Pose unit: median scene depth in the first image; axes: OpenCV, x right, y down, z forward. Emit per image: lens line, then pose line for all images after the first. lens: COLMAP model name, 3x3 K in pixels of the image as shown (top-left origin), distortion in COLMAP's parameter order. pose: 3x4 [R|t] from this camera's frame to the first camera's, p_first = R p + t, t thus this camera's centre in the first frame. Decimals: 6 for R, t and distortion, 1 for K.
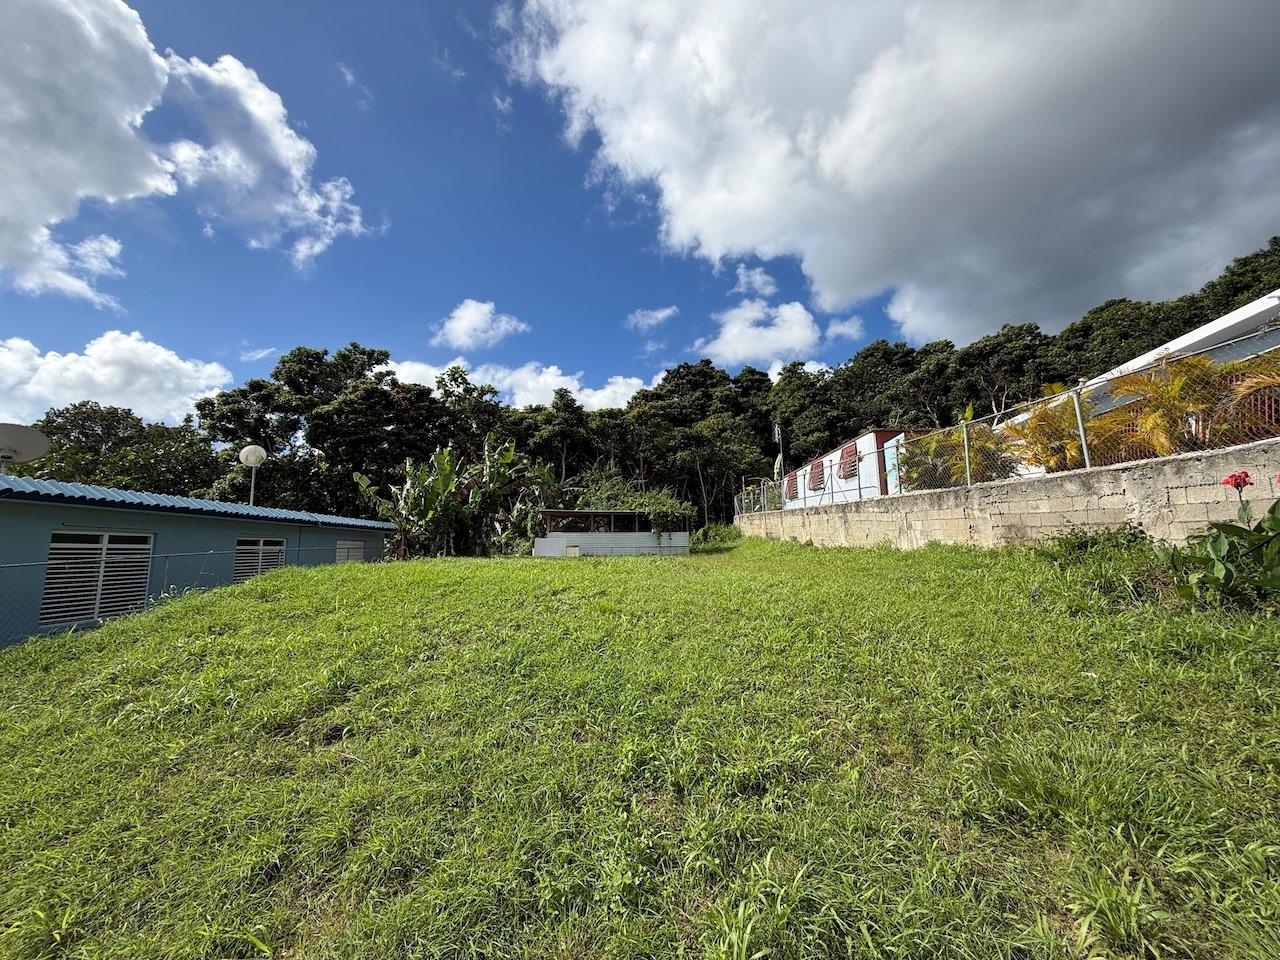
lens RADIAL K [[509.6, 0, 640.3], [0, 509.6, 481.3], [0, 0, 1]] dist [0.000760, 0.000327]
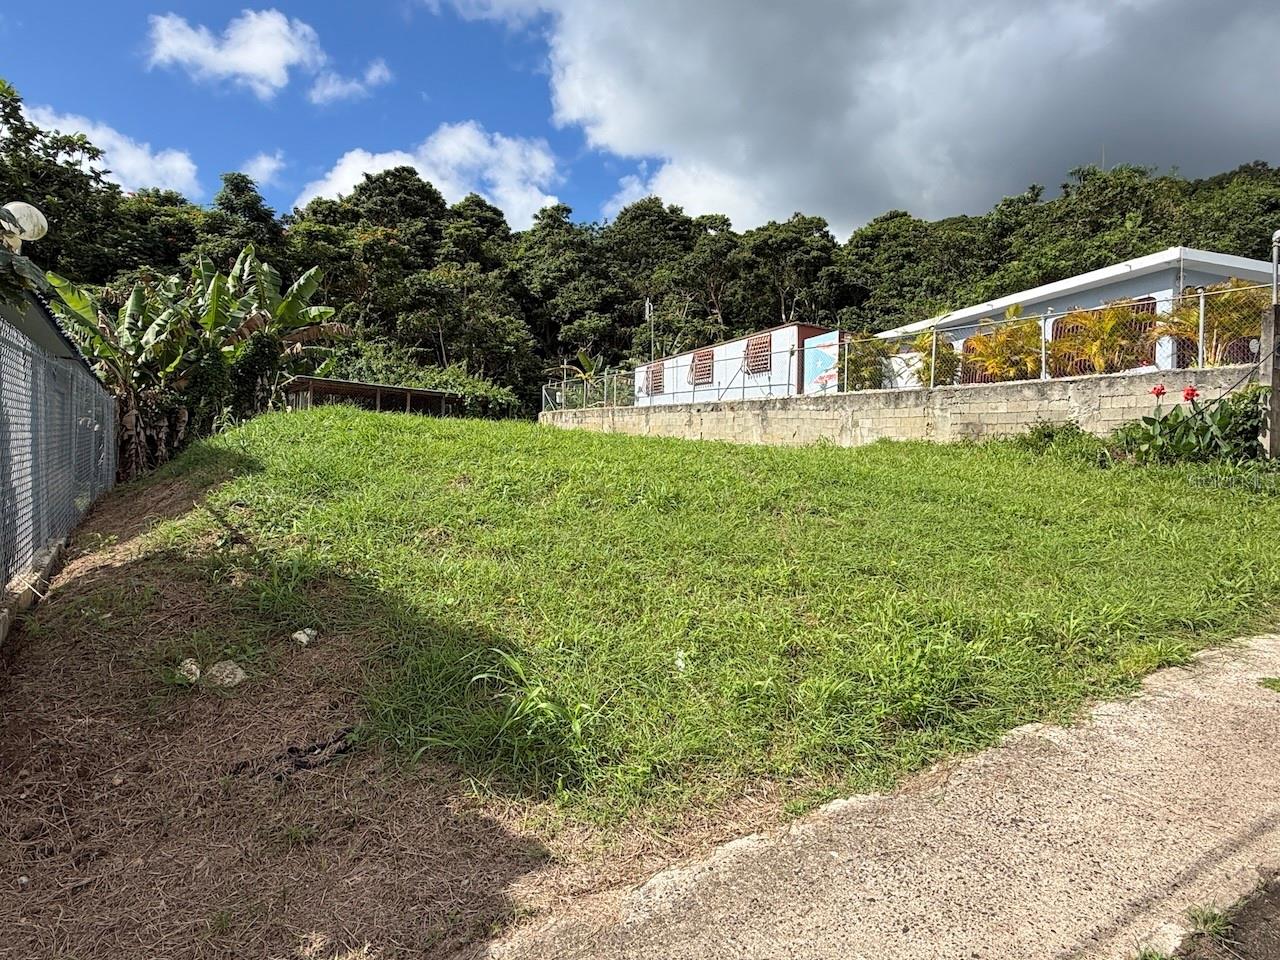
lens RADIAL K [[767.8, 0, 645.4], [0, 767.8, 483.0], [0, 0, 1]] dist [0.006283, 0.001747]
pose [[0.868556, 0.033964, 0.494427, -0.279521], [-0.102395, 0.988421, 0.111979, 0.035130], [-0.484898, -0.147887, 0.861976, -0.067666]]
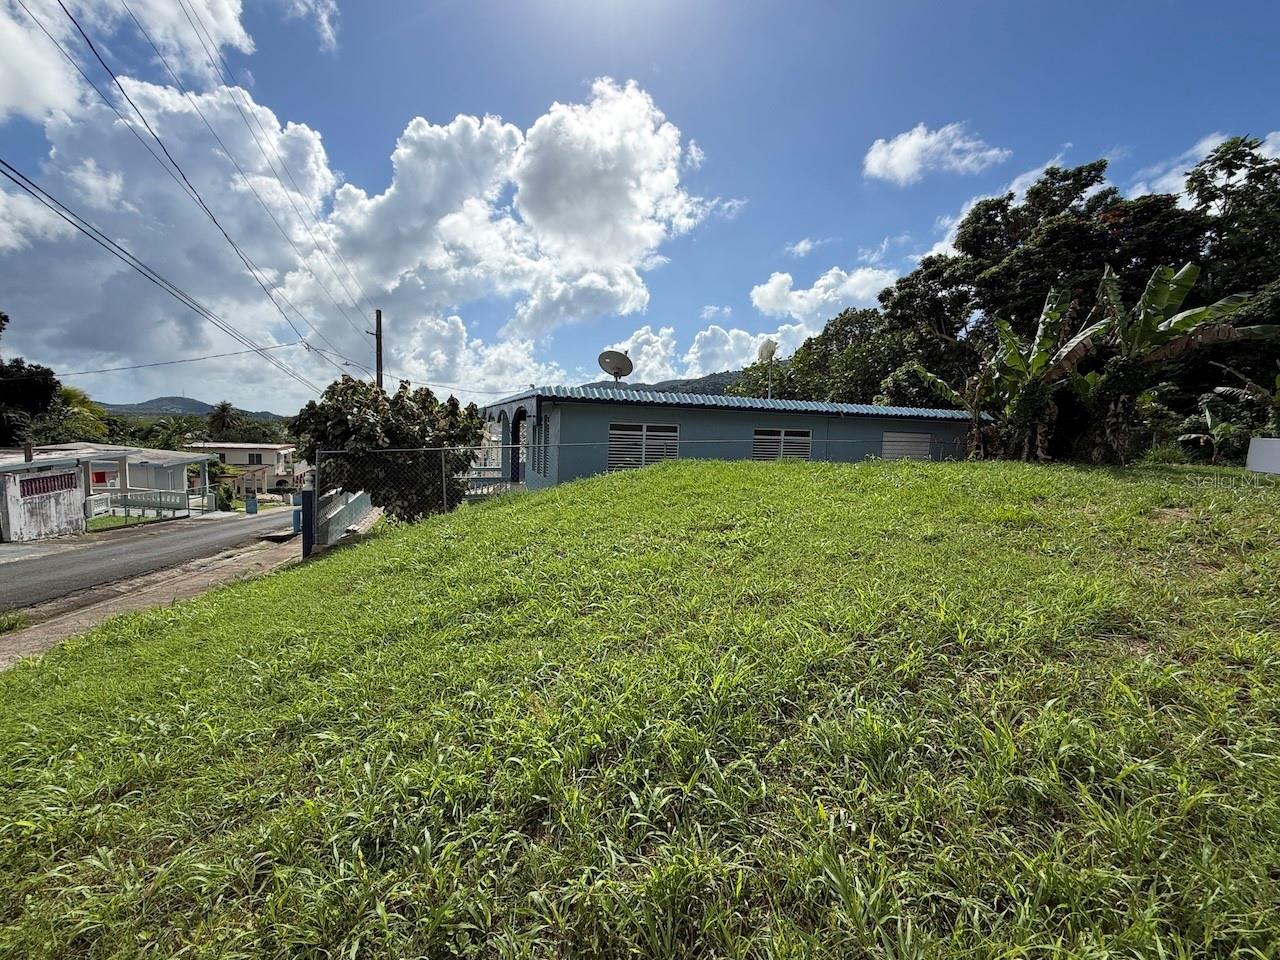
lens RADIAL K [[556.6, 0, 637.5], [0, 556.6, 477.6], [0, 0, 1]] dist [0.005472, -0.001215]
pose [[0.304246, 0.111549, -0.946040, 0.136409], [0.088641, 0.985496, 0.144708, 0.008771], [0.948460, -0.127885, 0.289945, 0.186153]]
